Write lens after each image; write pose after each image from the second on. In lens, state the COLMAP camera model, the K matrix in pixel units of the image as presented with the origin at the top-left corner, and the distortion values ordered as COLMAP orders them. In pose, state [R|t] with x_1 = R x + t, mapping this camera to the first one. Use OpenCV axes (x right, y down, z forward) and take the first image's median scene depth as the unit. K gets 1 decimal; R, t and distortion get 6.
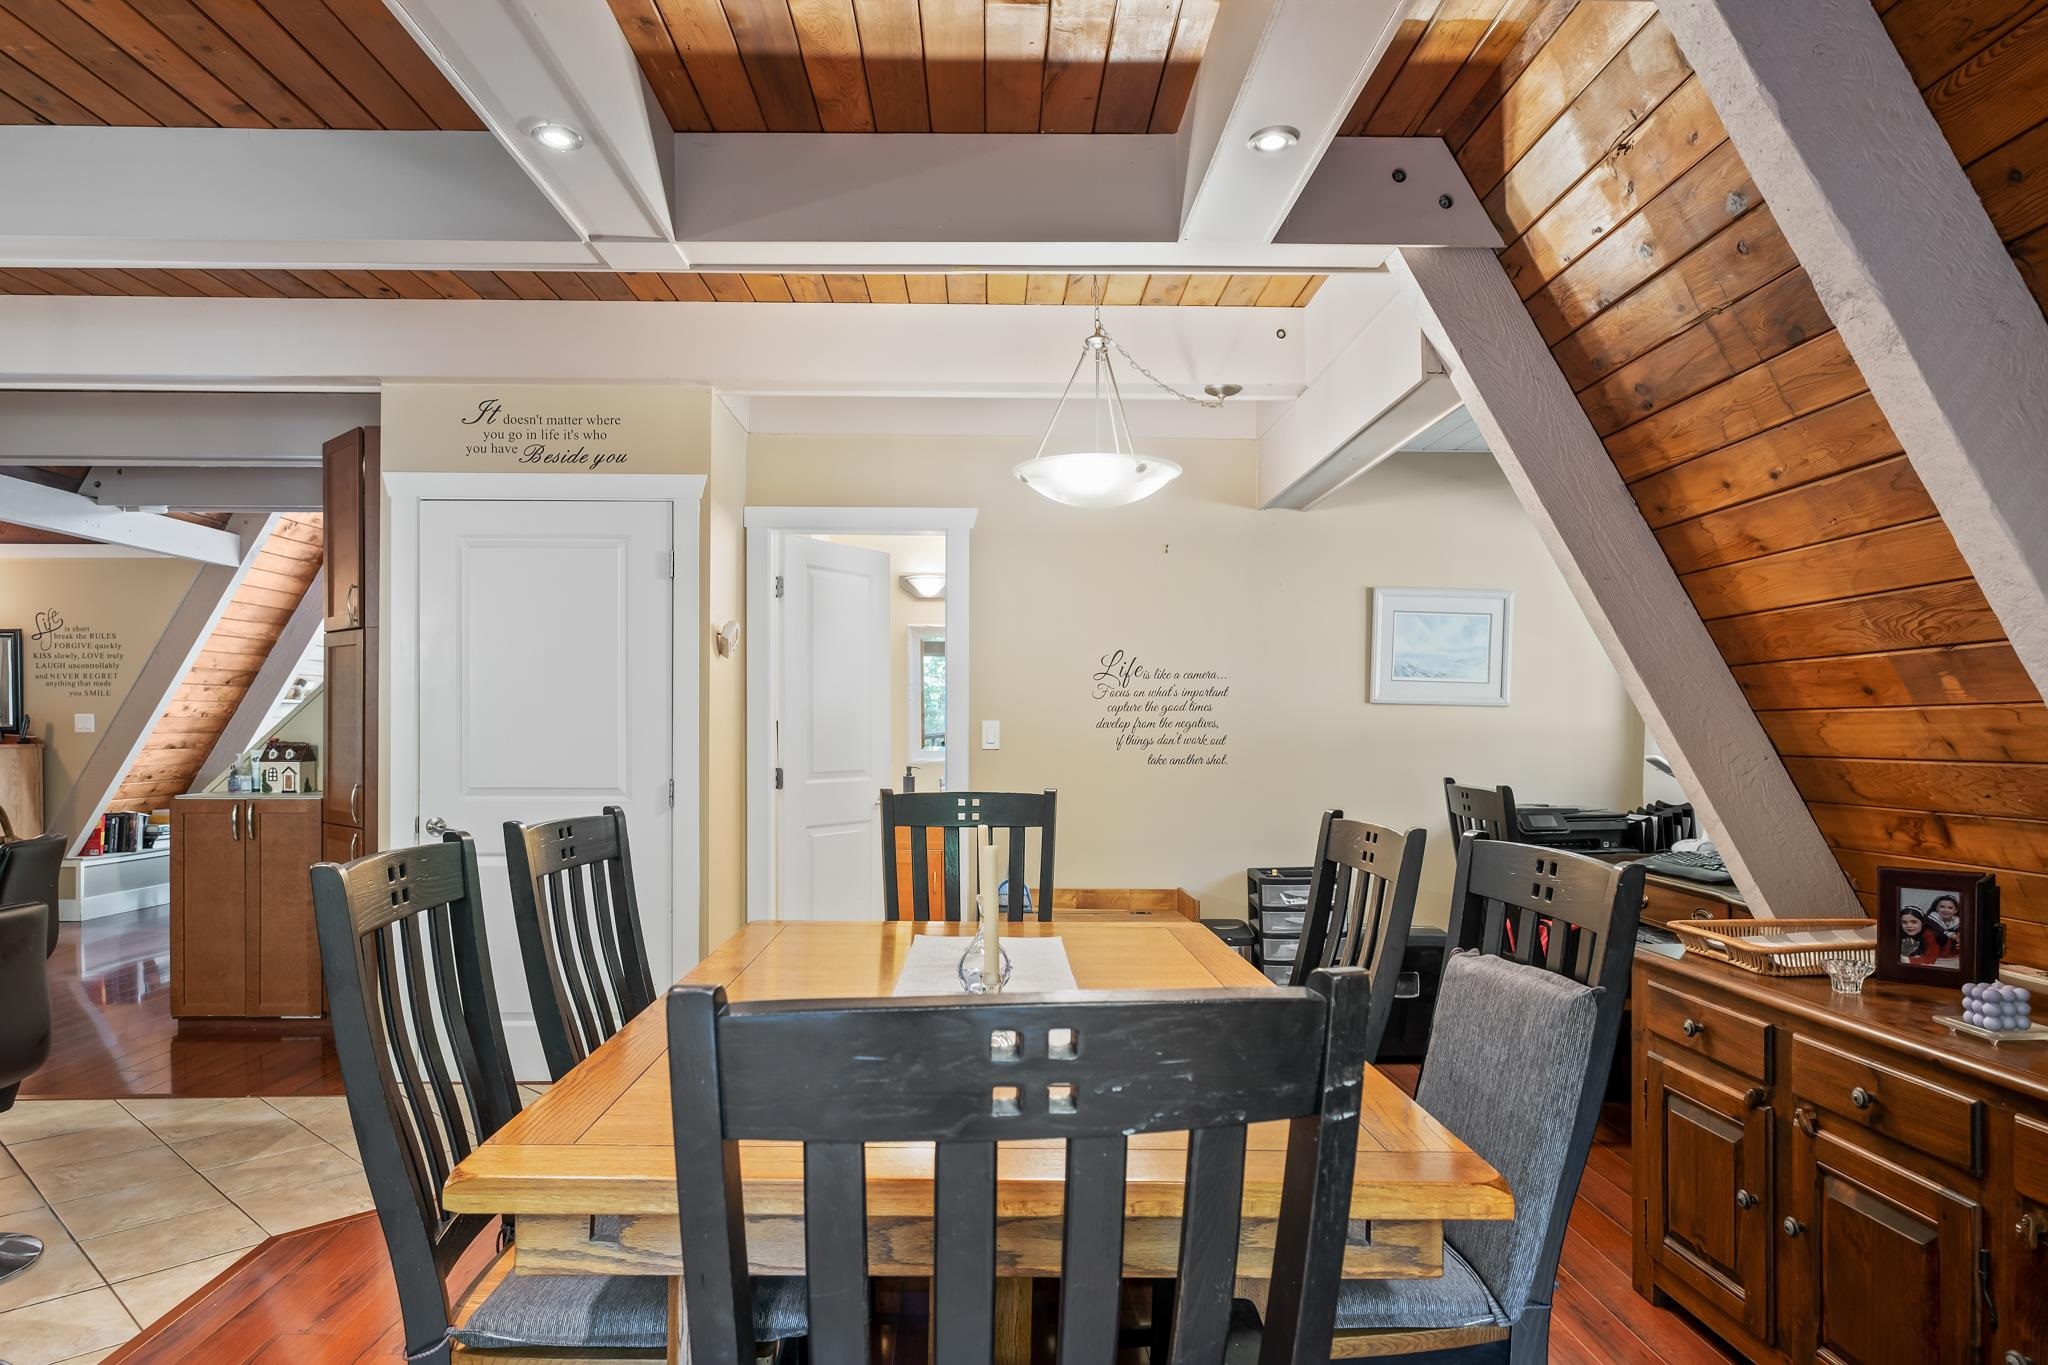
lens RADIAL K [[1261.2, 0, 1014.0], [0, 1261.2, 729.5], [0, 0, 1]] dist [-0.013485, 0.000264]
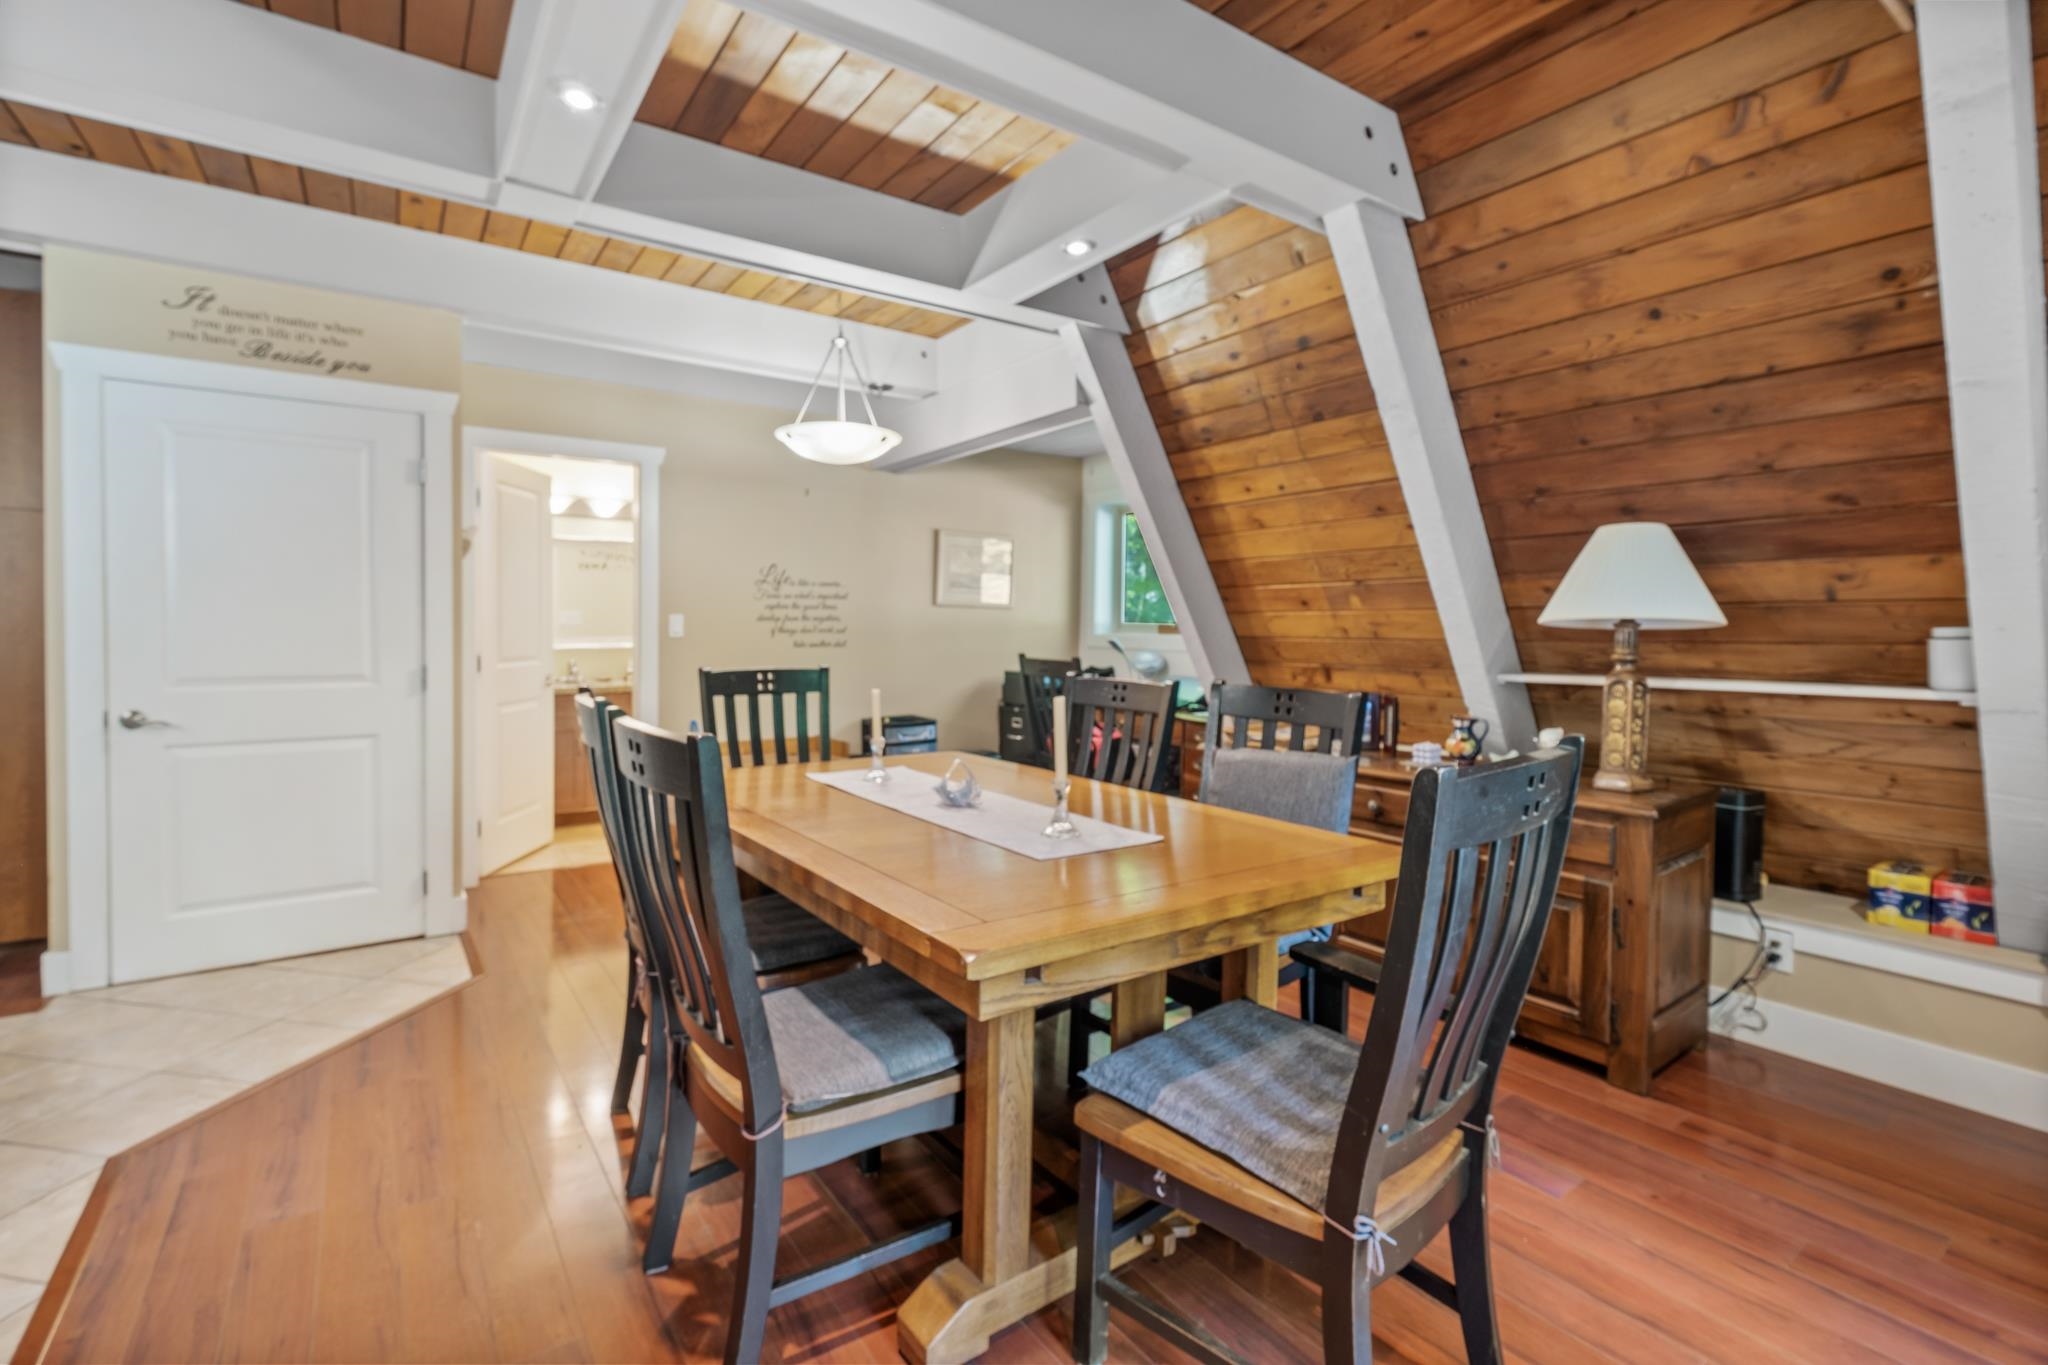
lens RADIAL K [[900.8, 0, 1000.2], [0, 900.8, 646.9], [0, 0, 1]] dist [-0.003516, -0.000120]
pose [[0.836023, -0.011155, 0.548580, -0.352806], [-0.002682, 0.999698, 0.024415, 0.003031], [-0.548687, -0.021883, 0.835741, 0.070761]]
